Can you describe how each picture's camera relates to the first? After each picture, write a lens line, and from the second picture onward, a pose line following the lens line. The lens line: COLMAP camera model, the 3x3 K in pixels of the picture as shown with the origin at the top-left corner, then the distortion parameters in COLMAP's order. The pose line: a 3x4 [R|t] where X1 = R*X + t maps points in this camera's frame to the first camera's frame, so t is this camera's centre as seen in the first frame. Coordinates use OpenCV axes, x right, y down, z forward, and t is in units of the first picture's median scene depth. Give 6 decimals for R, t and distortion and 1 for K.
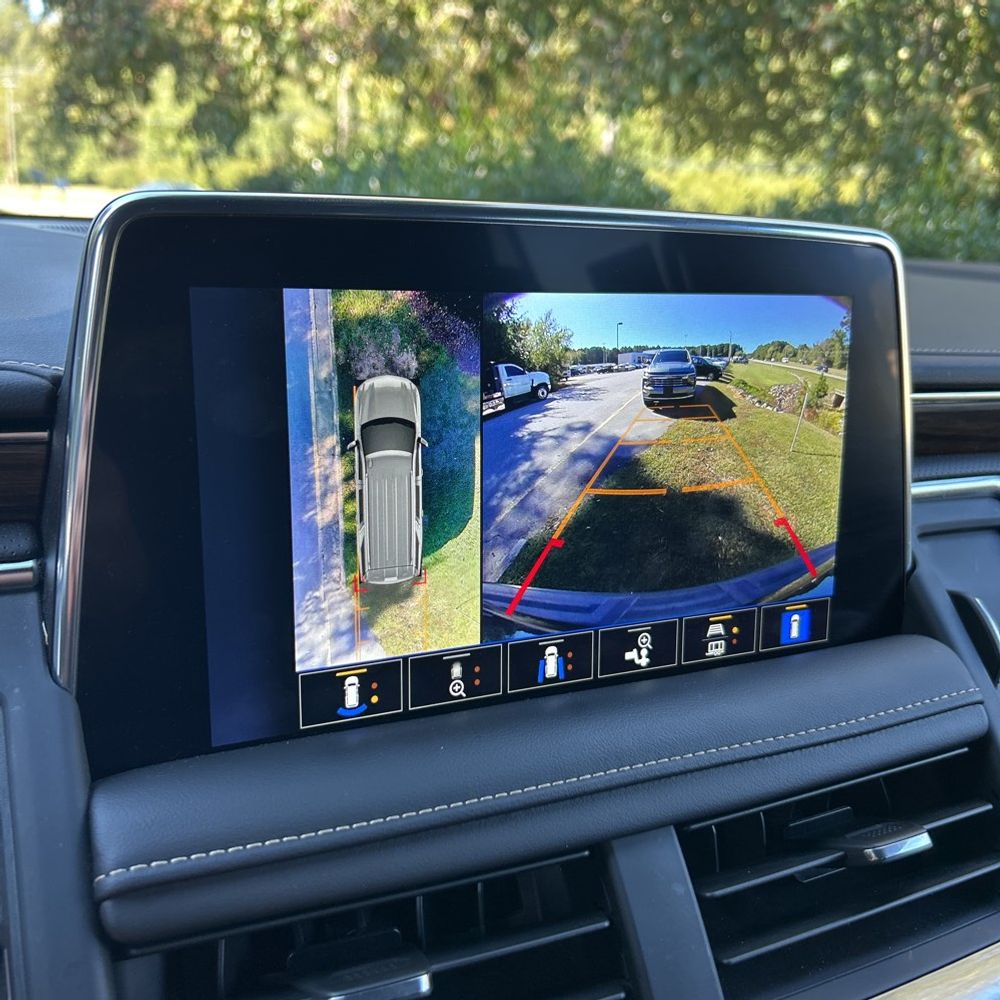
lens RADIAL K [[1028.7, 0, 489.6], [0, 1028.7, 499.4], [0, 0, 1]] dist [0.044446, -0.055396]
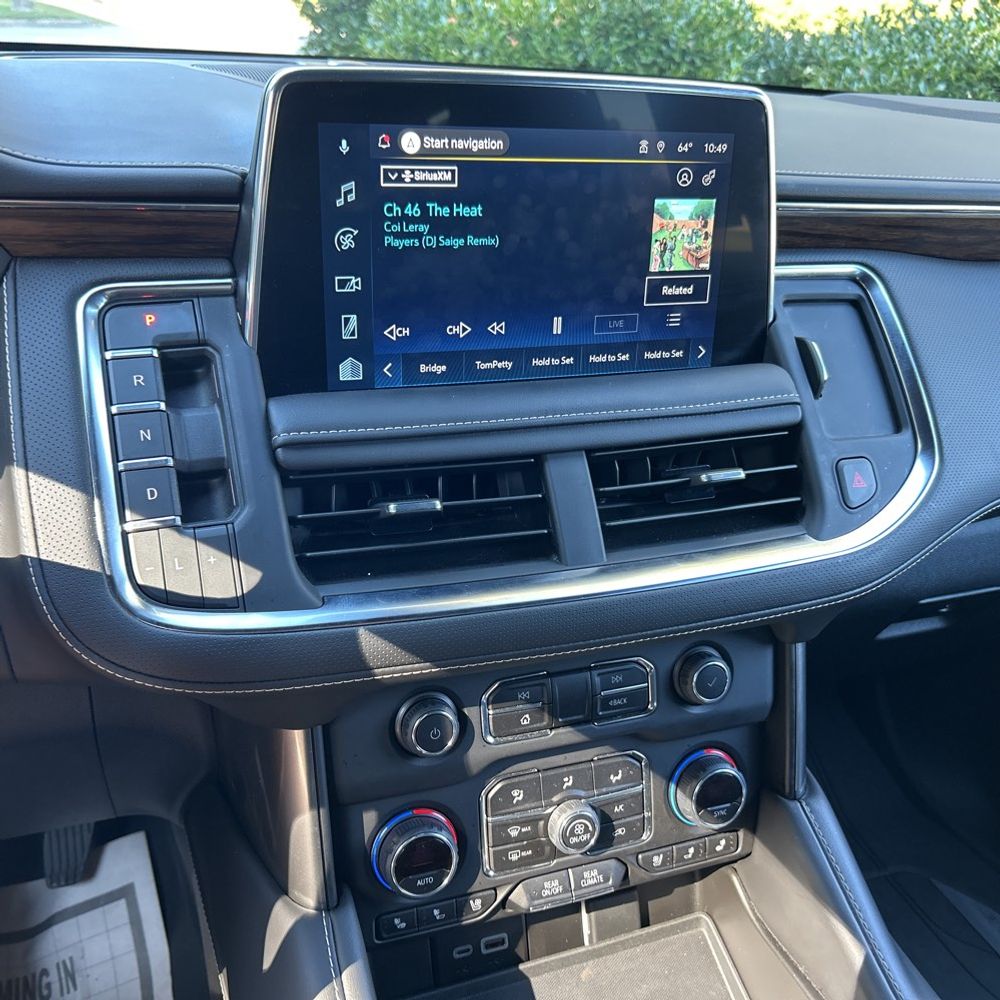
lens RADIAL K [[1028.7, 0, 489.6], [0, 1028.7, 499.4], [0, 0, 1]] dist [0.044446, -0.055396]
pose [[0.996595, 0.051598, -0.064316, 0.133436], [-0.039519, 0.983481, 0.176642, 0.093251], [0.072368, -0.173499, 0.982172, -0.743042]]
